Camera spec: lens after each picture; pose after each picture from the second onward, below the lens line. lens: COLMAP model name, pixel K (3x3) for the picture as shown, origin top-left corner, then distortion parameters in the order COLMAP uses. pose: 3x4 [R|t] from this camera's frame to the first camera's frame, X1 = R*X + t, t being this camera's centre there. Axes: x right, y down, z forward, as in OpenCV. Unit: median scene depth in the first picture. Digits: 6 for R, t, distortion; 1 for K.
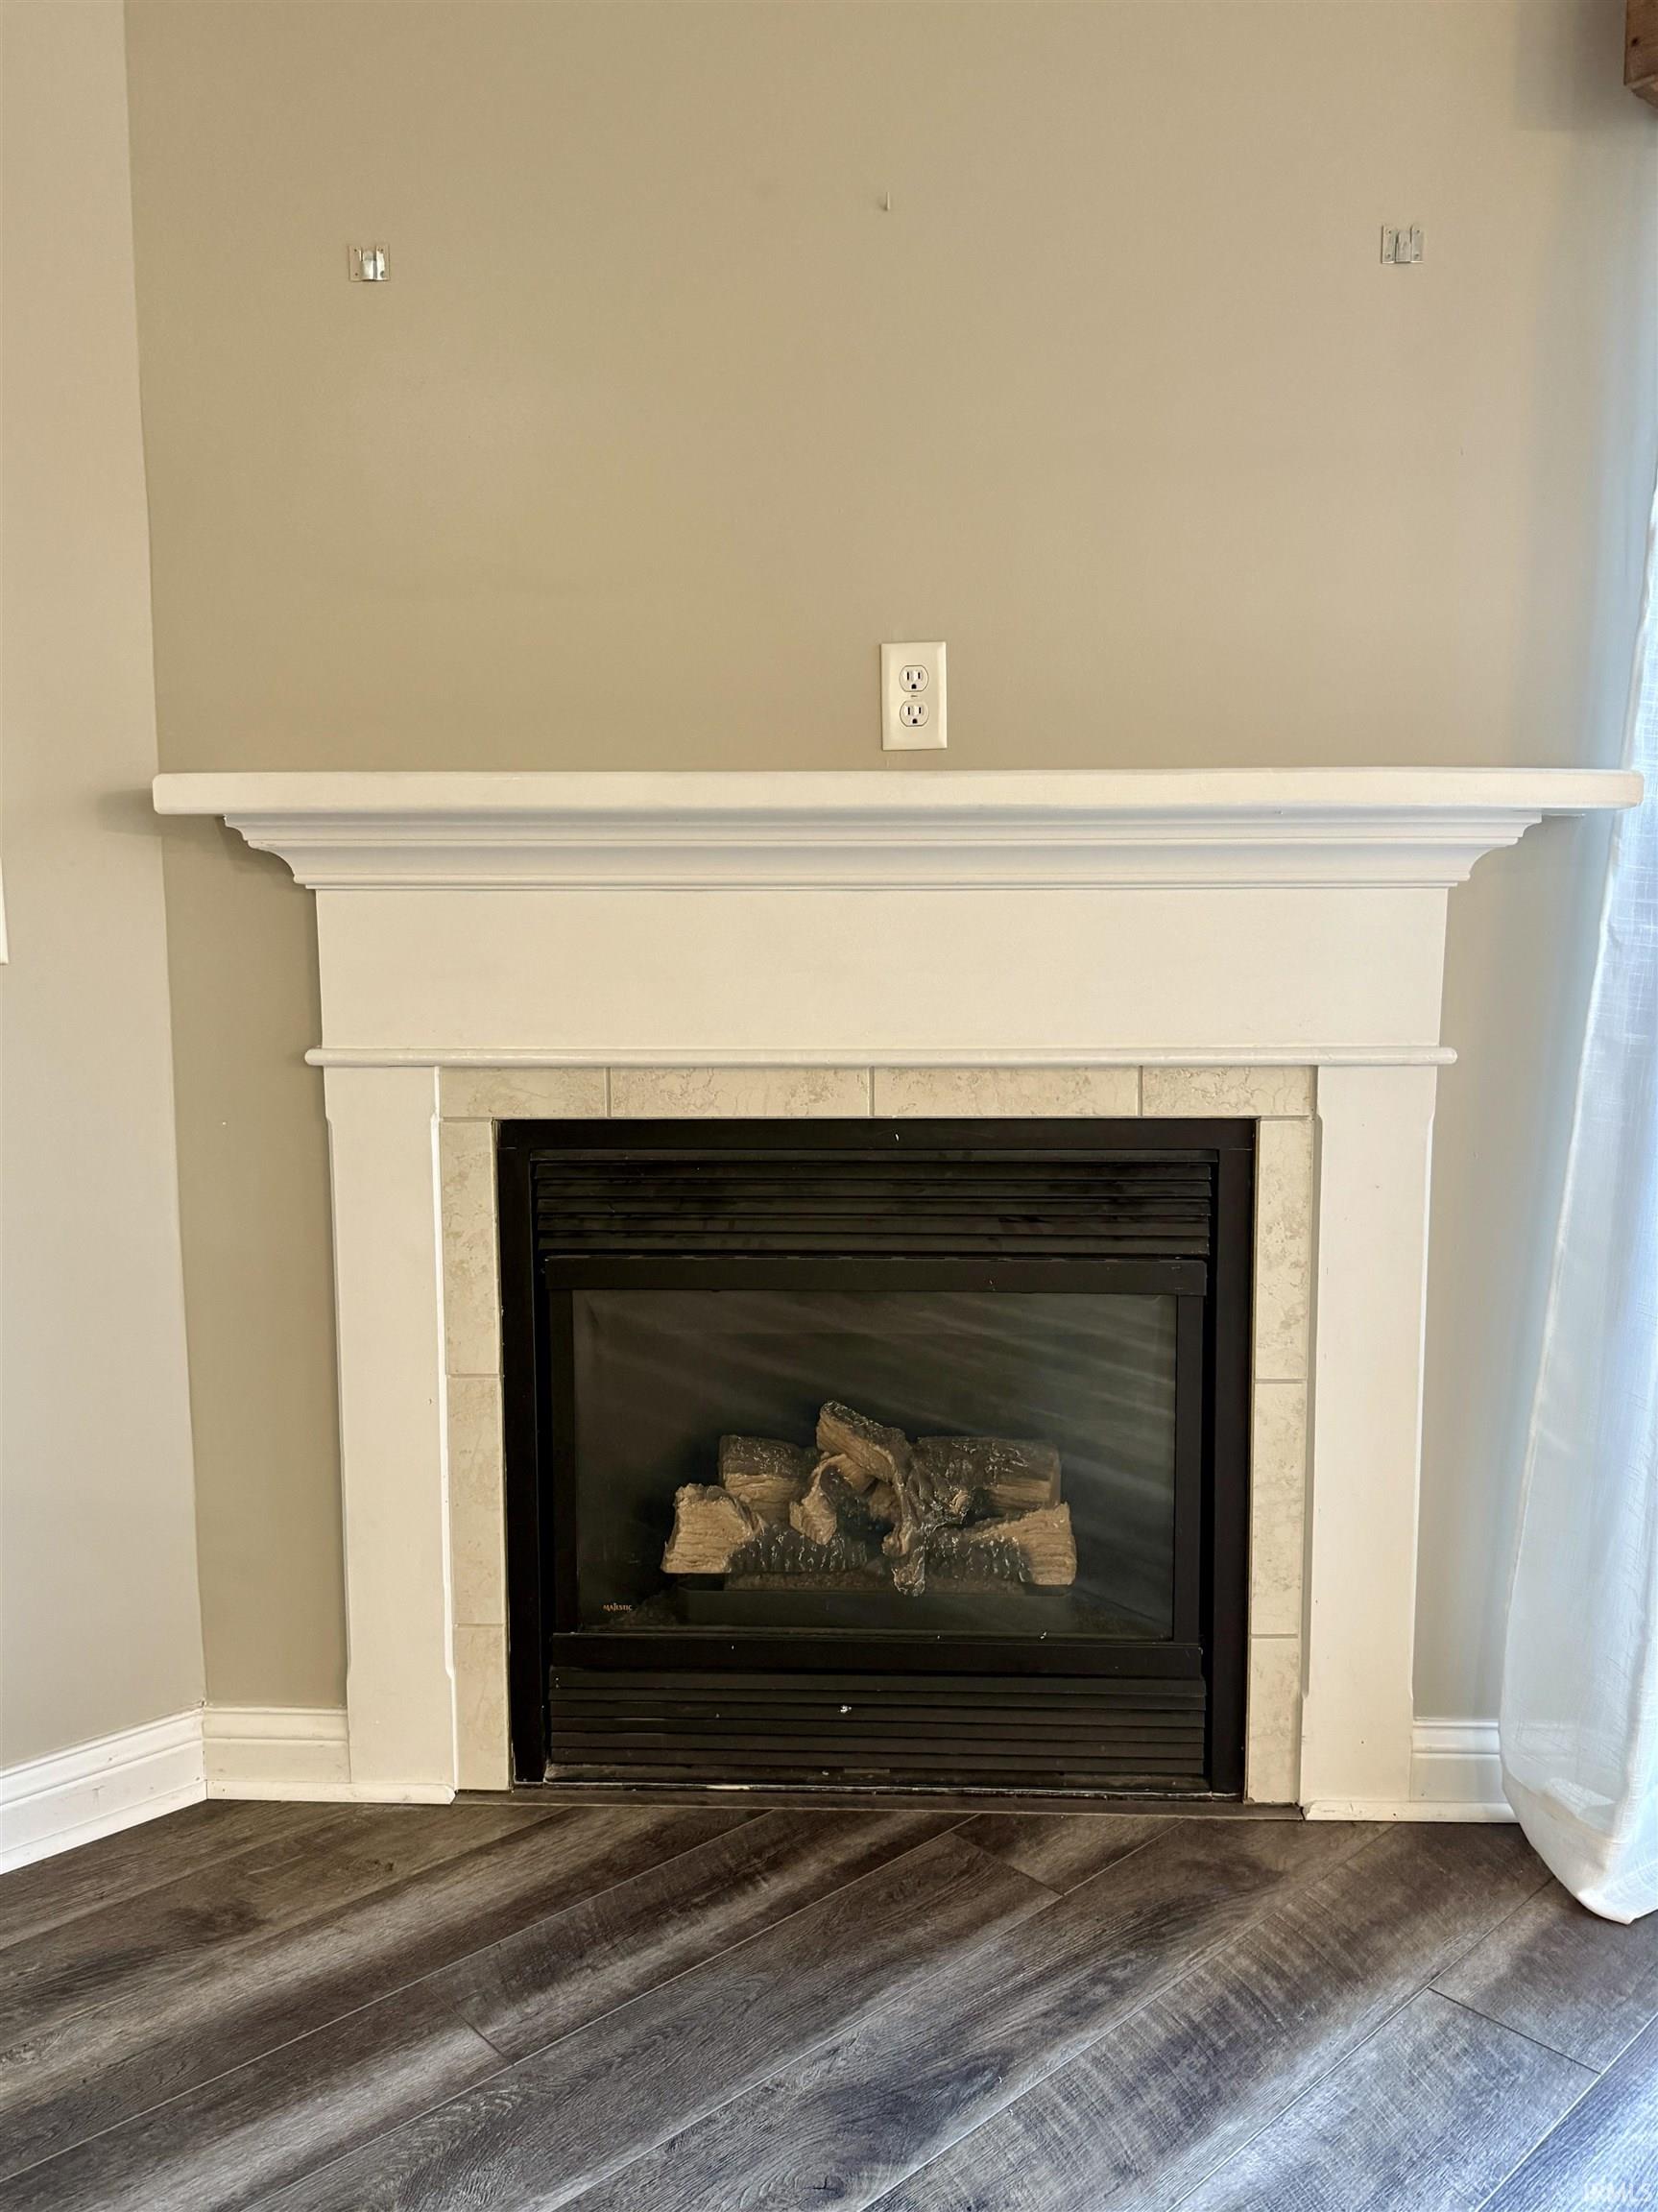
lens RADIAL K [[1588.7, 0, 814.3], [0, 1588.7, 1117.9], [0, 0, 1]] dist [0.052300, -0.042014]
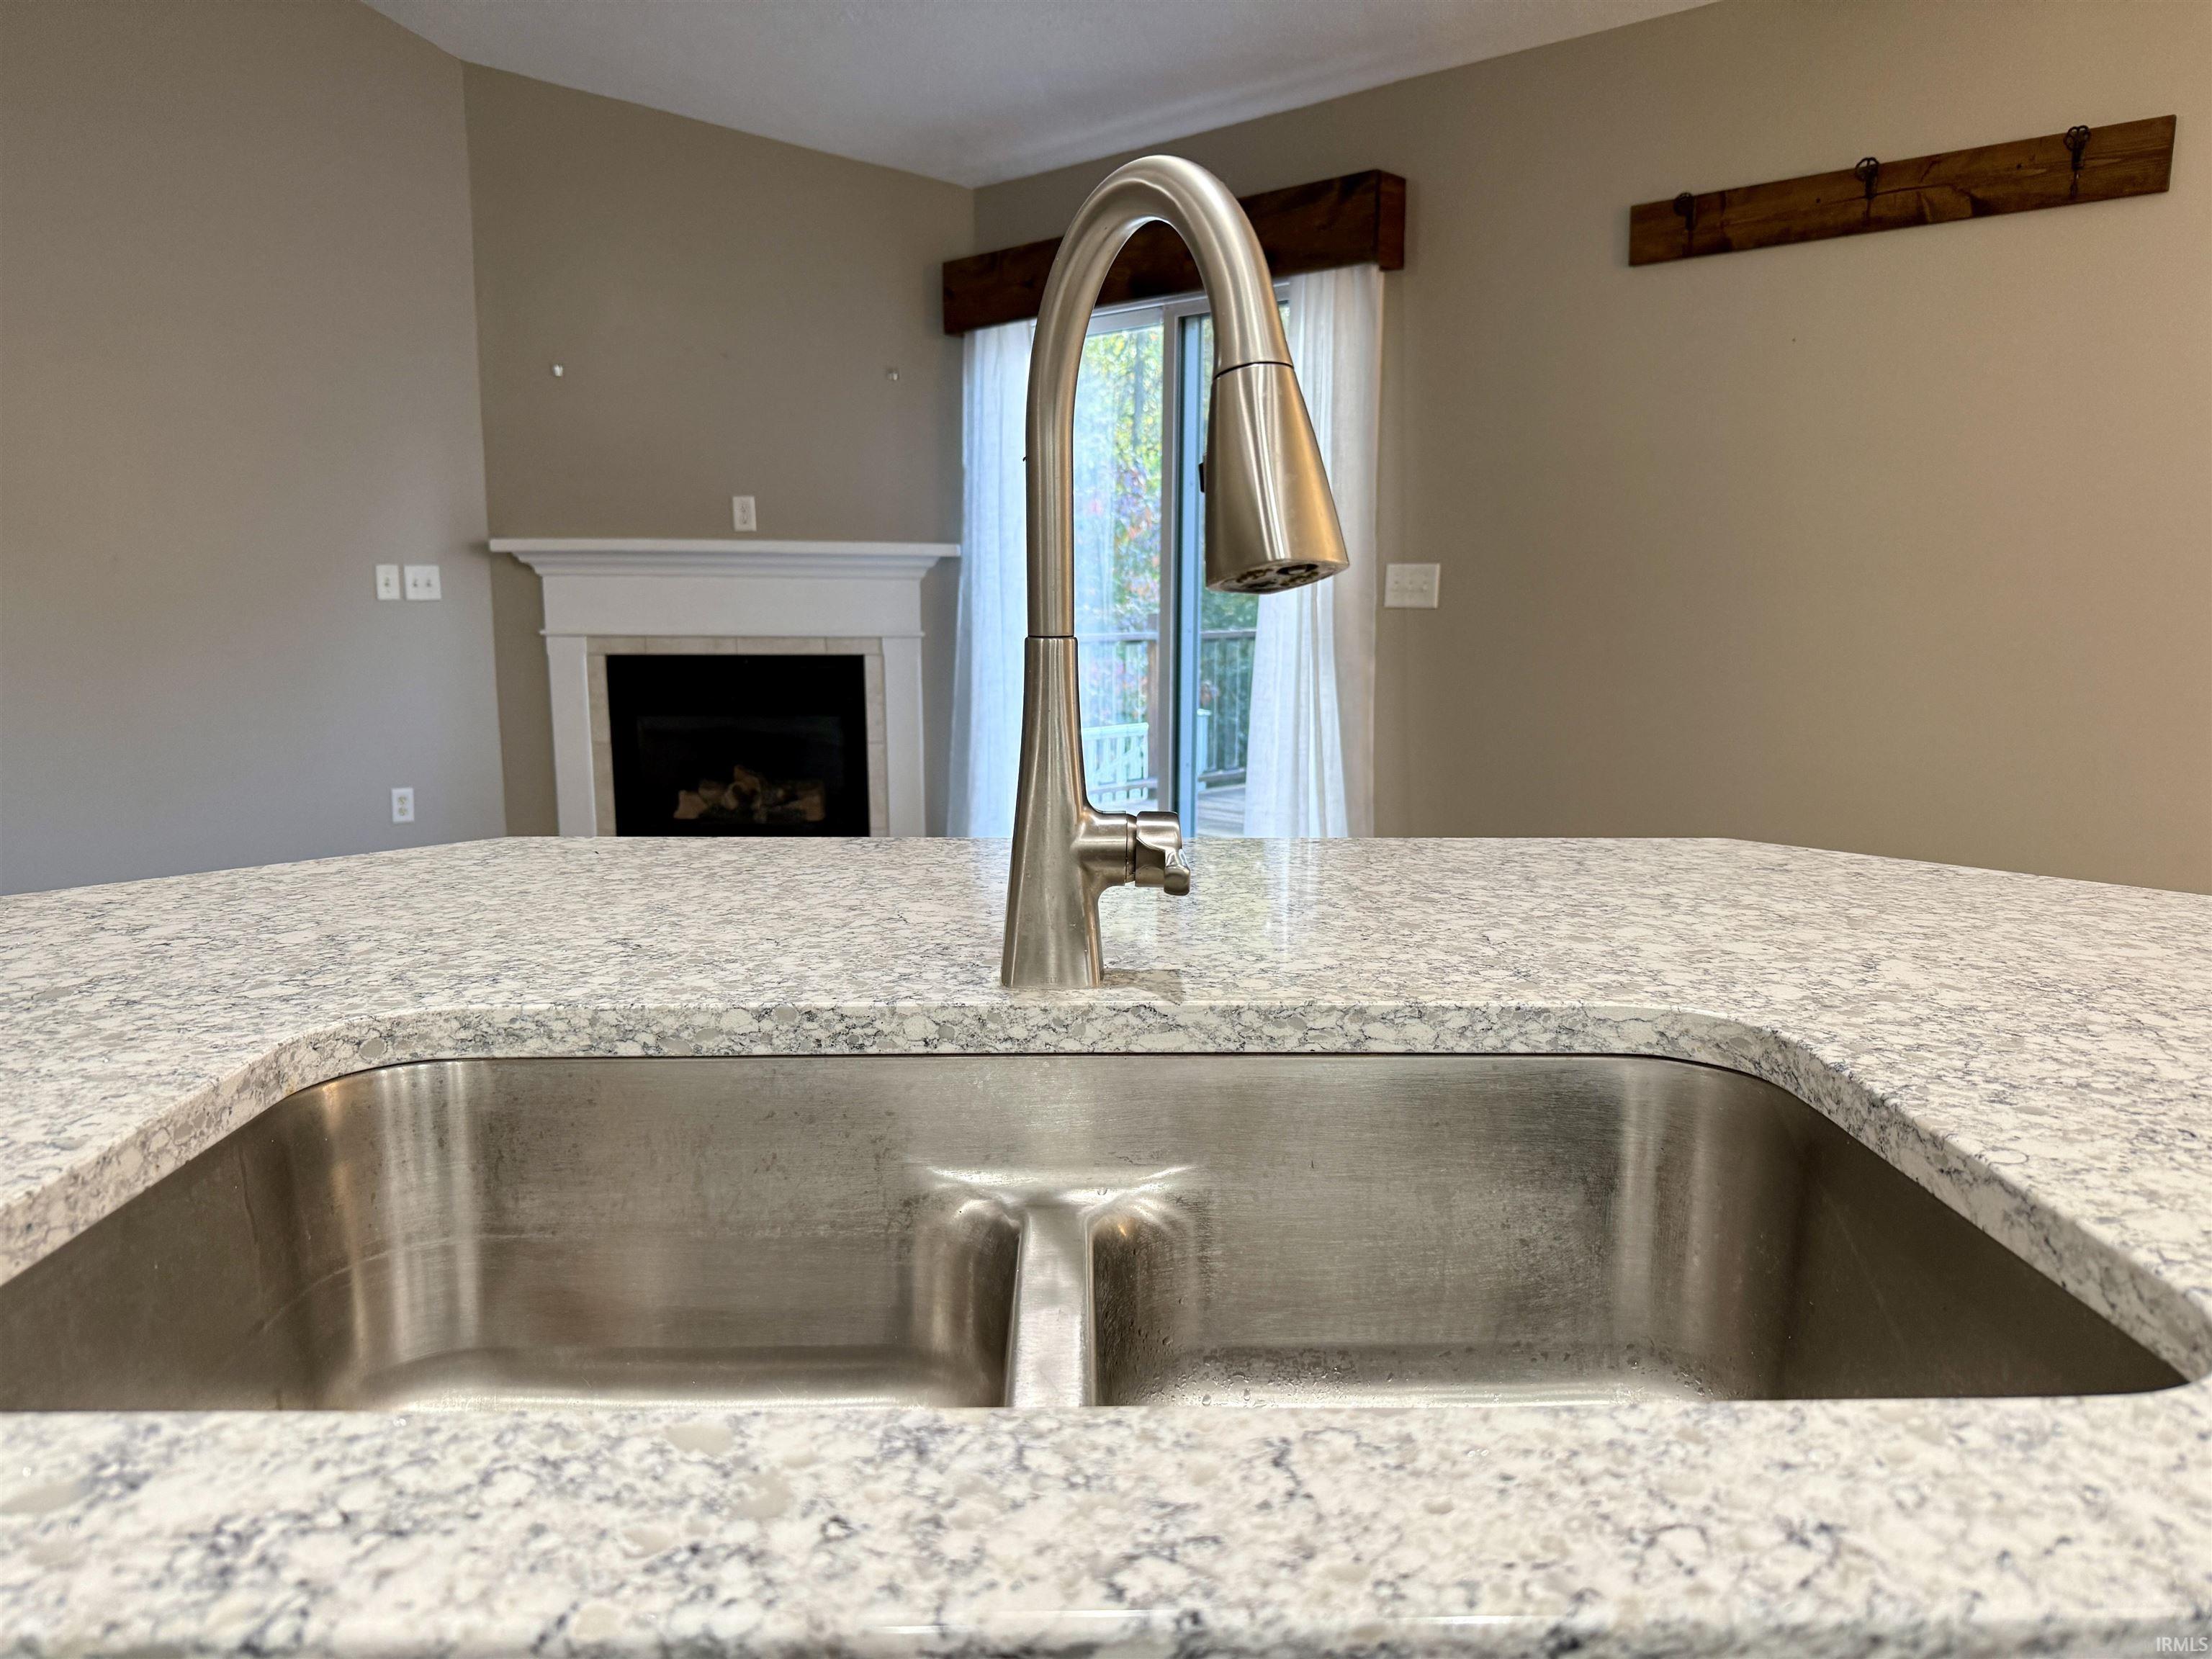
lens RADIAL K [[1588.7, 0, 1122.8], [0, 1588.7, 842.6], [0, 0, 1]] dist [0.052300, -0.042014]
pose [[0.997324, -0.008971, 0.072560, 0.529331], [0.005444, 0.998800, 0.048664, 0.207360], [-0.072909, -0.048139, 0.996176, -2.009397]]
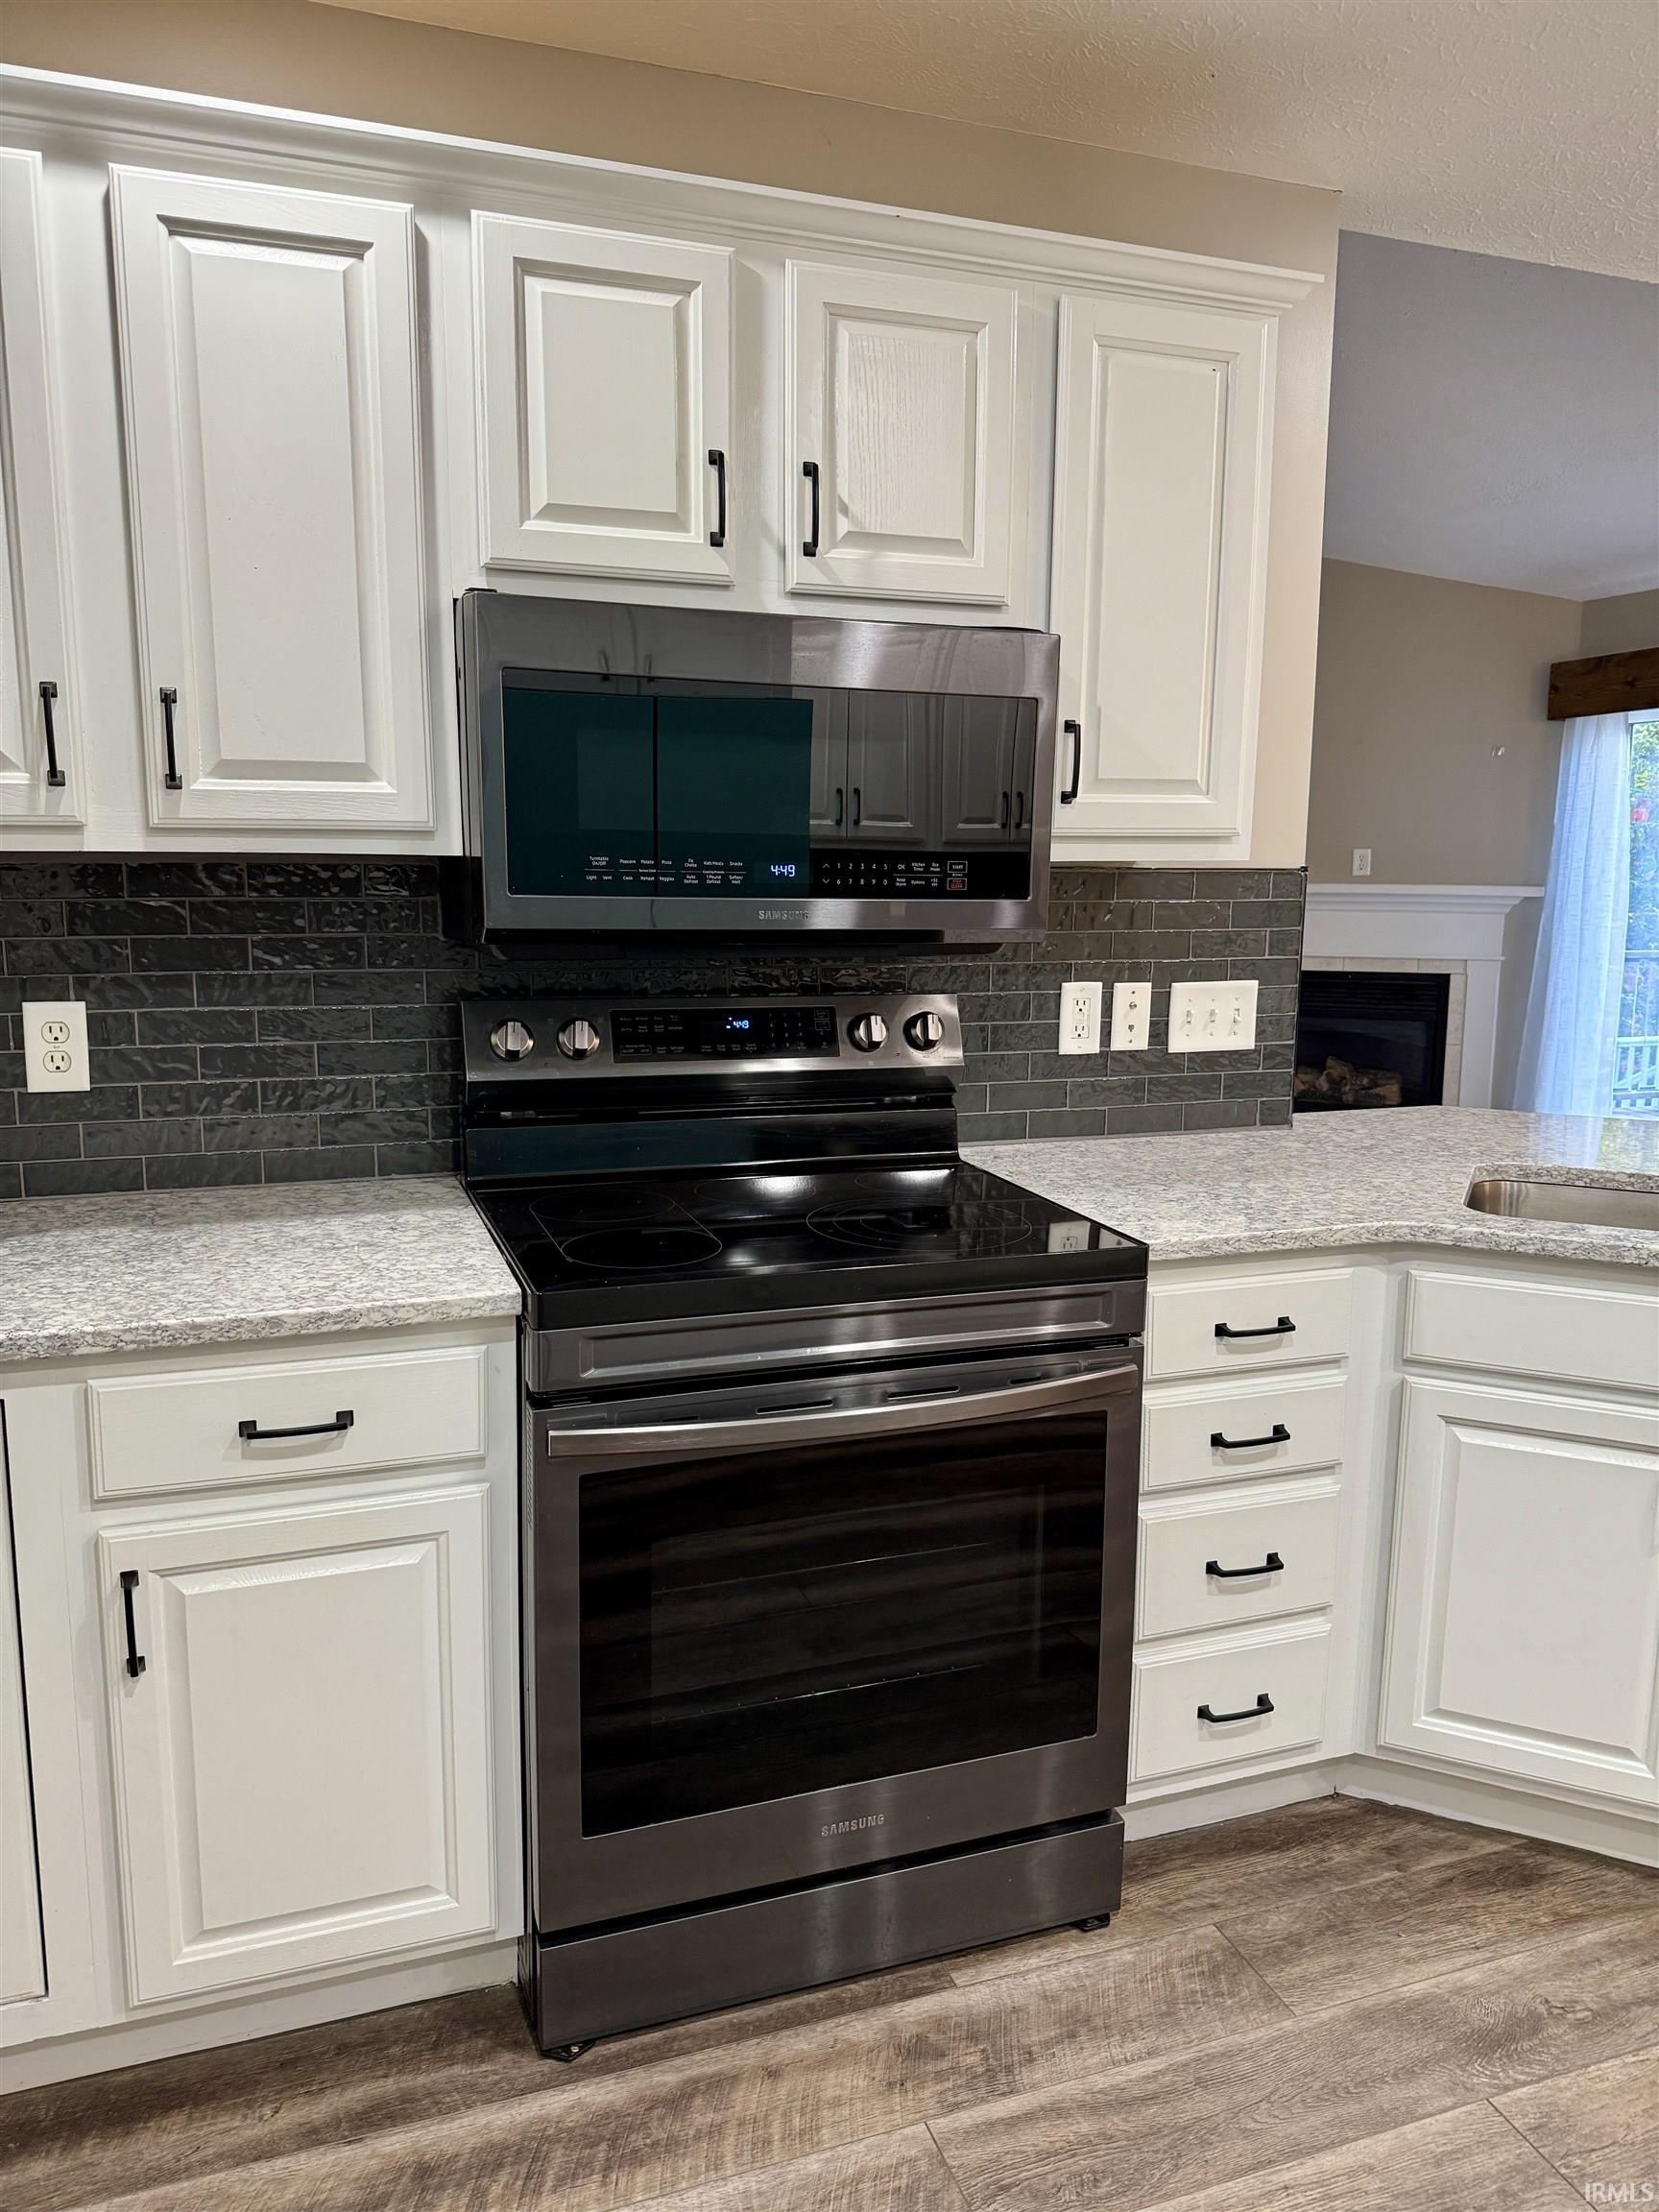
lens RADIAL K [[1588.7, 0, 815.9], [0, 1588.7, 1121.7], [0, 0, 1]] dist [0.052300, -0.042014]
pose [[0.923186, 0.068848, -0.378138, 0.338366], [-0.049474, 0.996928, 0.060725, 0.187667], [0.381157, -0.037353, 0.923756, -3.005939]]
